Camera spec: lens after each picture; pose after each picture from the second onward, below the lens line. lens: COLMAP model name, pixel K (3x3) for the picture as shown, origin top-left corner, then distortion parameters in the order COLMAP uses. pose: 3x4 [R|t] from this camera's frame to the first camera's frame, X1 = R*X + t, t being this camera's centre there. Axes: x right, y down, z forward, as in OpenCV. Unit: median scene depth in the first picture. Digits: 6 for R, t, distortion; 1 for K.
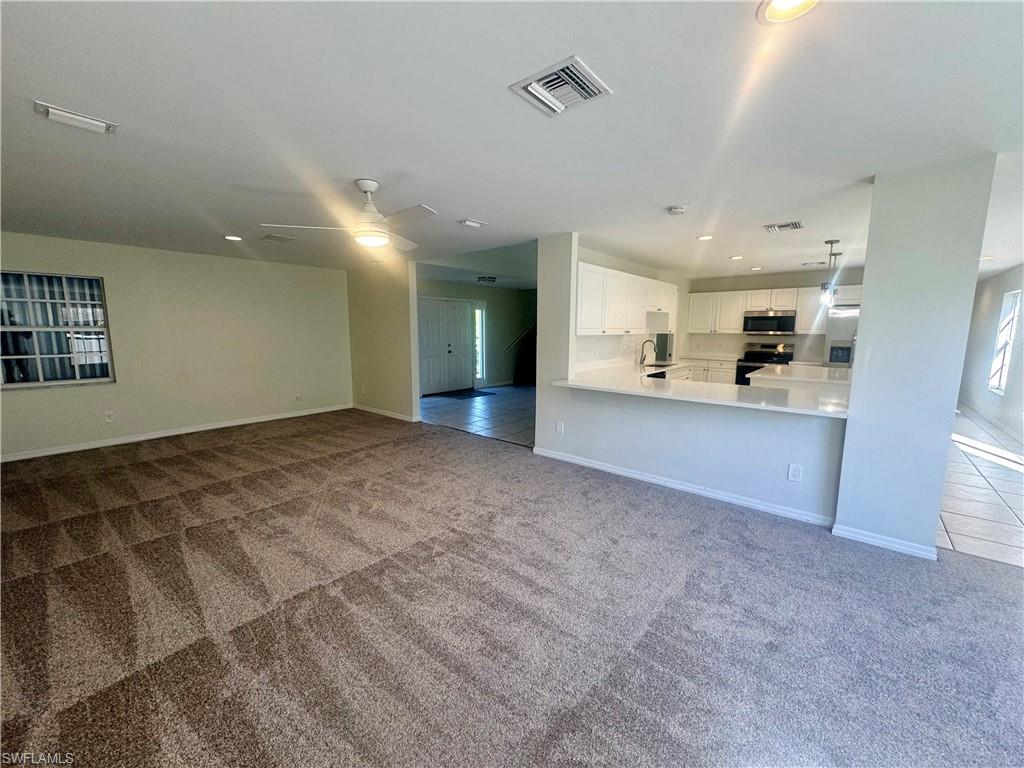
lens RADIAL K [[408.7, 0, 512.0], [0, 408.7, 384.0], [0, 0, 1]] dist [-0.001328, 0.000180]
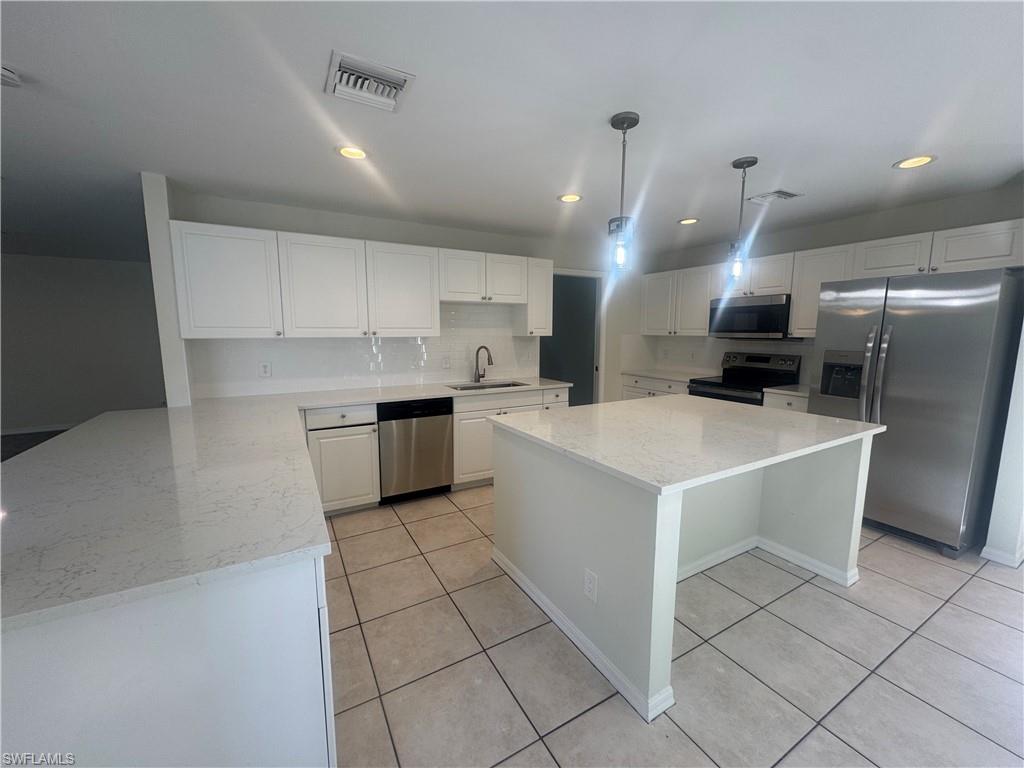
lens RADIAL K [[408.7, 0, 512.0], [0, 408.7, 384.0], [0, 0, 1]] dist [-0.001328, 0.000180]
pose [[0.940841, 0.043965, -0.335984, 0.531774], [-0.045797, 0.998948, 0.002474, -0.045352], [0.335739, 0.013059, 0.941864, 0.364760]]
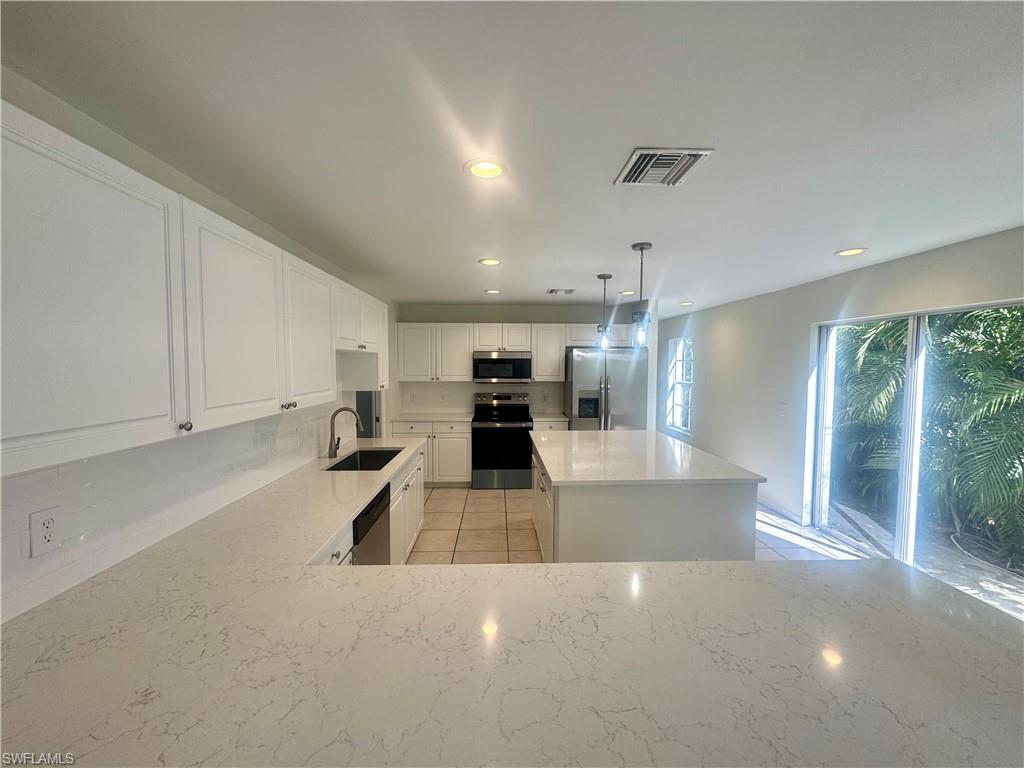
lens RADIAL K [[408.7, 0, 512.0], [0, 408.7, 384.0], [0, 0, 1]] dist [-0.001328, 0.000180]
pose [[0.743949, -0.035182, 0.667310, 0.140931], [0.091350, 0.994593, -0.049405, -0.082701], [-0.661963, 0.097714, 0.743140, 0.443590]]
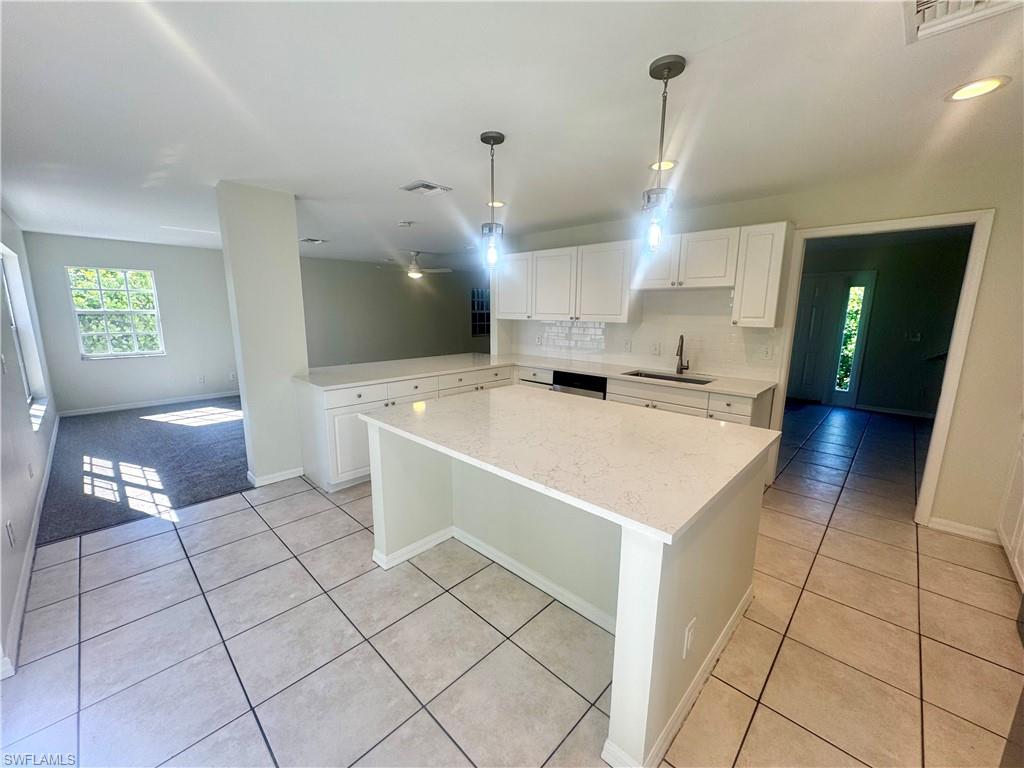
lens RADIAL K [[408.7, 0, 512.0], [0, 408.7, 384.0], [0, 0, 1]] dist [-0.001328, 0.000180]
pose [[-0.057540, 0.173228, -0.983199, 0.844351], [-0.150114, 0.972133, 0.180063, -0.096116], [0.986993, 0.157953, -0.029932, 0.698748]]
